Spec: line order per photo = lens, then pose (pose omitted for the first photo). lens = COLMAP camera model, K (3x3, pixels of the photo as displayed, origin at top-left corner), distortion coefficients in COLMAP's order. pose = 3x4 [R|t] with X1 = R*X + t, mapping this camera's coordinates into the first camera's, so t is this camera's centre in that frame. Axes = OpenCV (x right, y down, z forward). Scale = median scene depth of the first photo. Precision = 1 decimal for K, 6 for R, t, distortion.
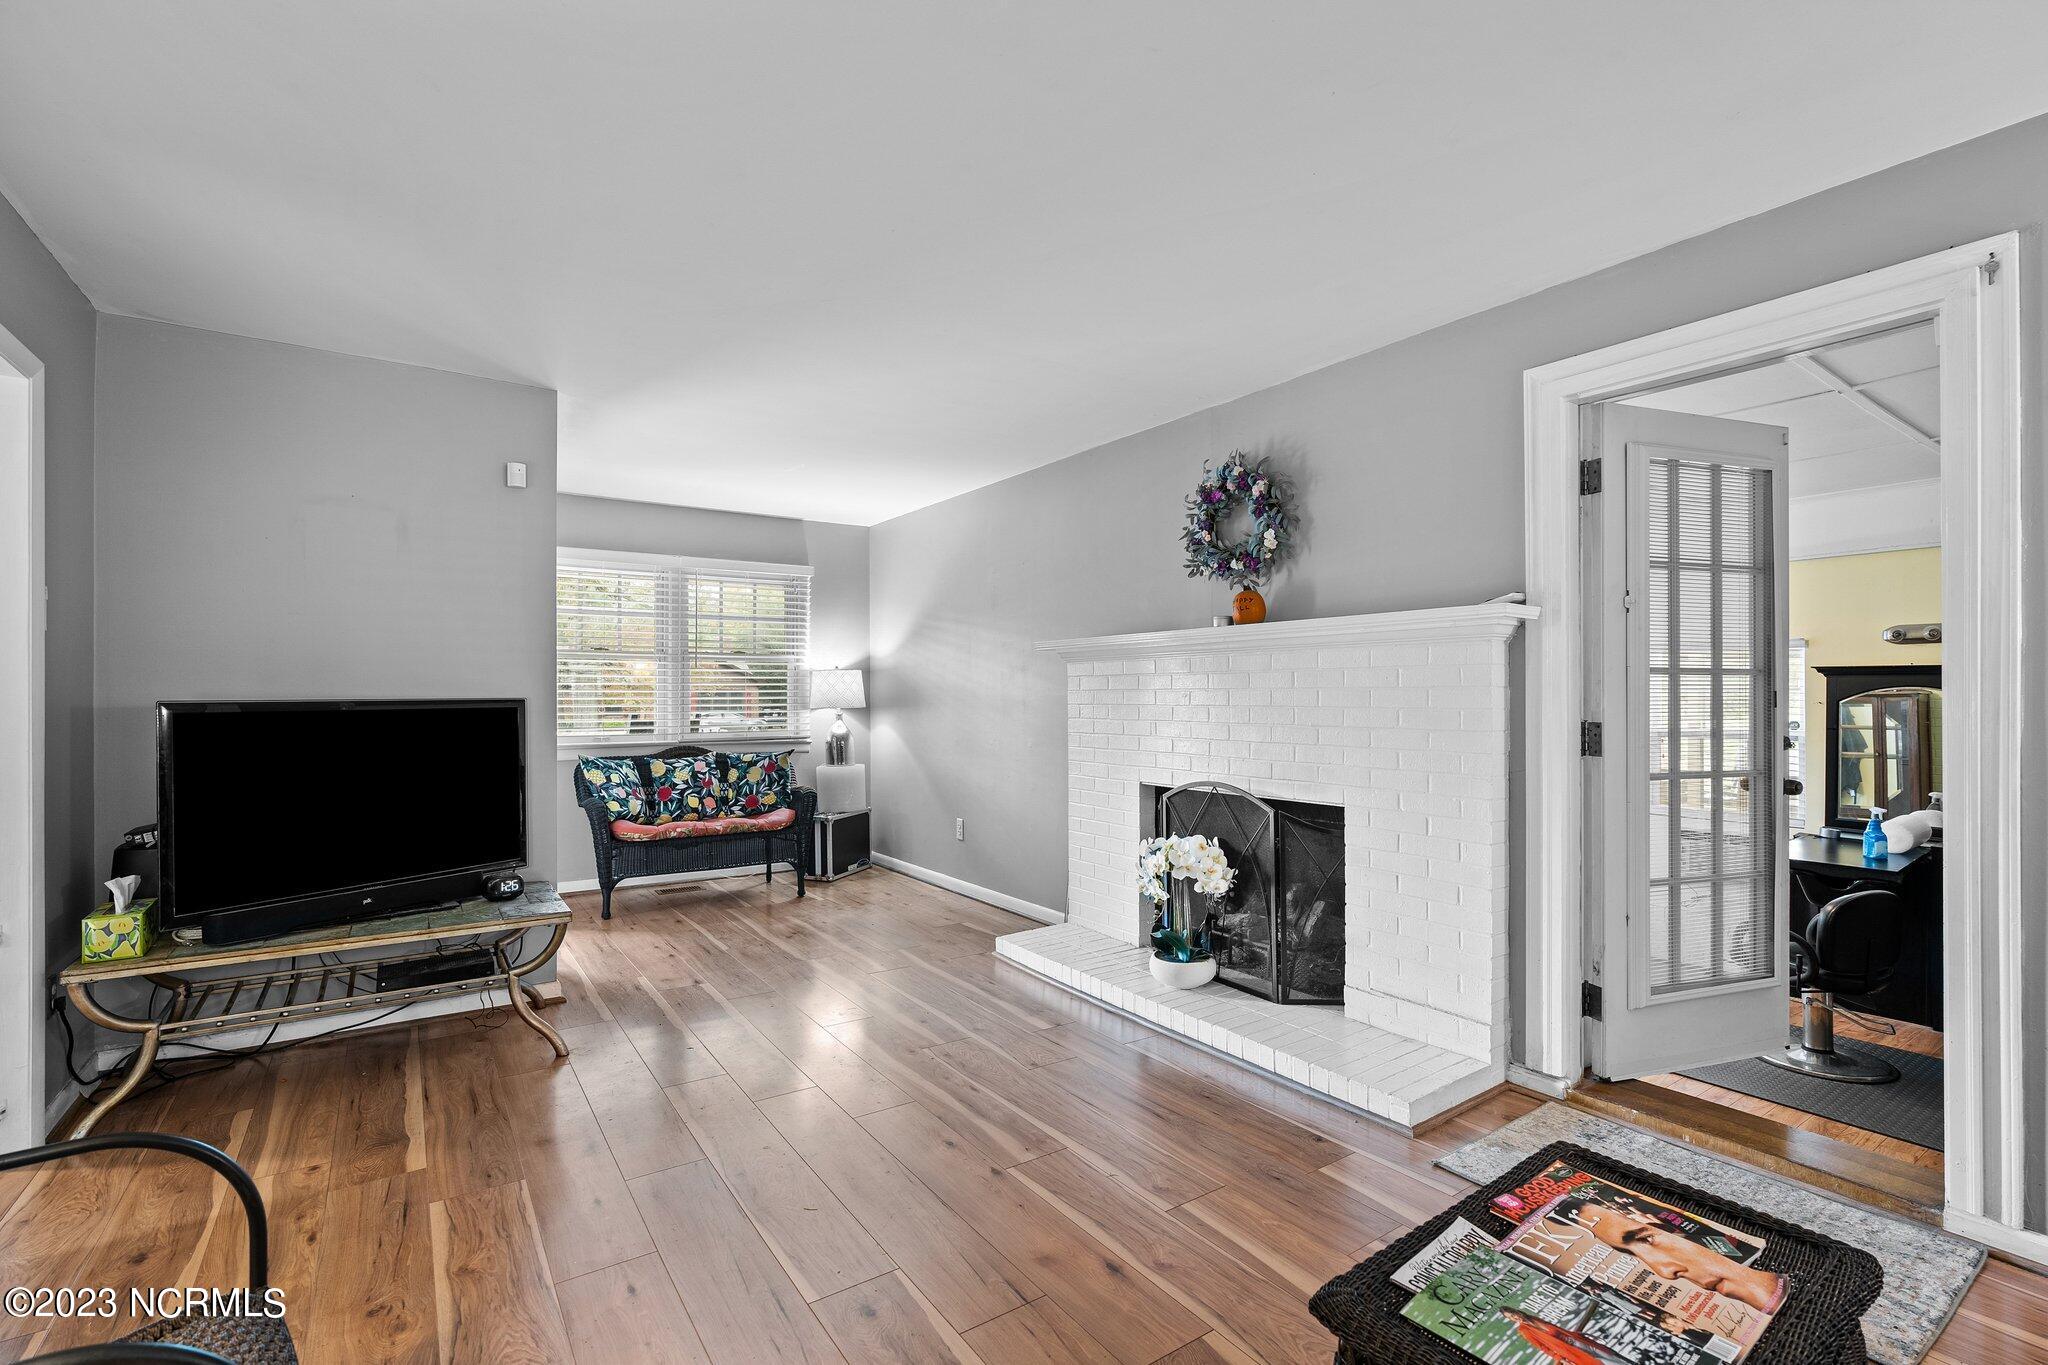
lens RADIAL K [[914.9, 0, 1025.1], [0, 914.9, 691.8], [0, 0, 1]] dist [-0.009144, 0.001974]
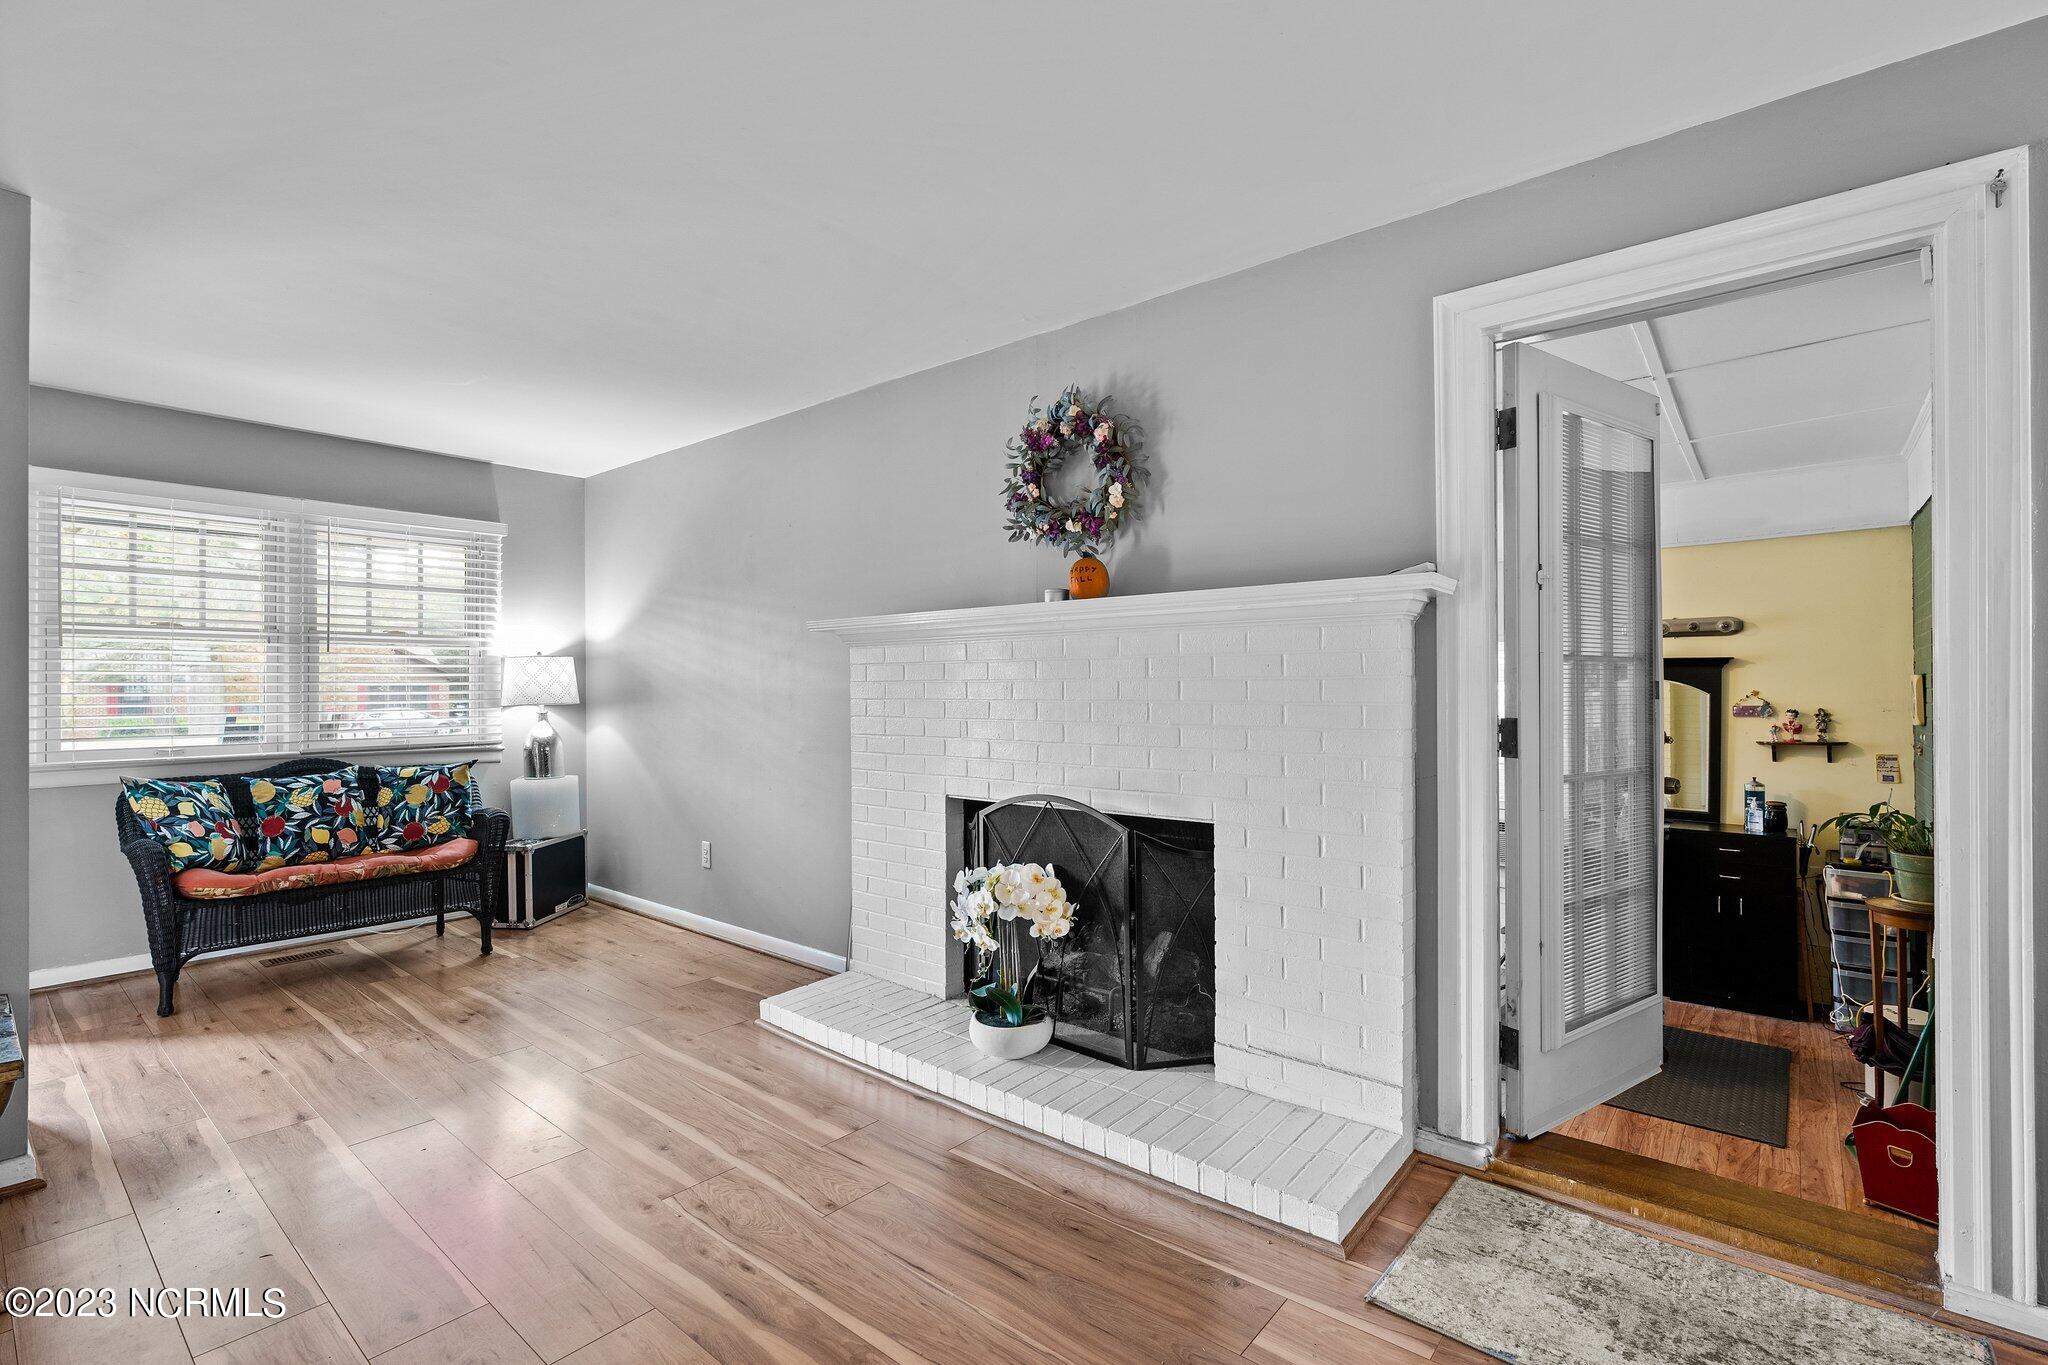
lens RADIAL K [[919.7, 0, 1019.6], [0, 919.7, 685.3], [0, 0, 1]] dist [-0.008106, 0.000491]
pose [[0.963748, -0.001279, 0.266810, -0.031959], [0.001218, 0.999999, 0.000394, 0.001624], [-0.266811, -0.000055, 0.963749, 0.224212]]
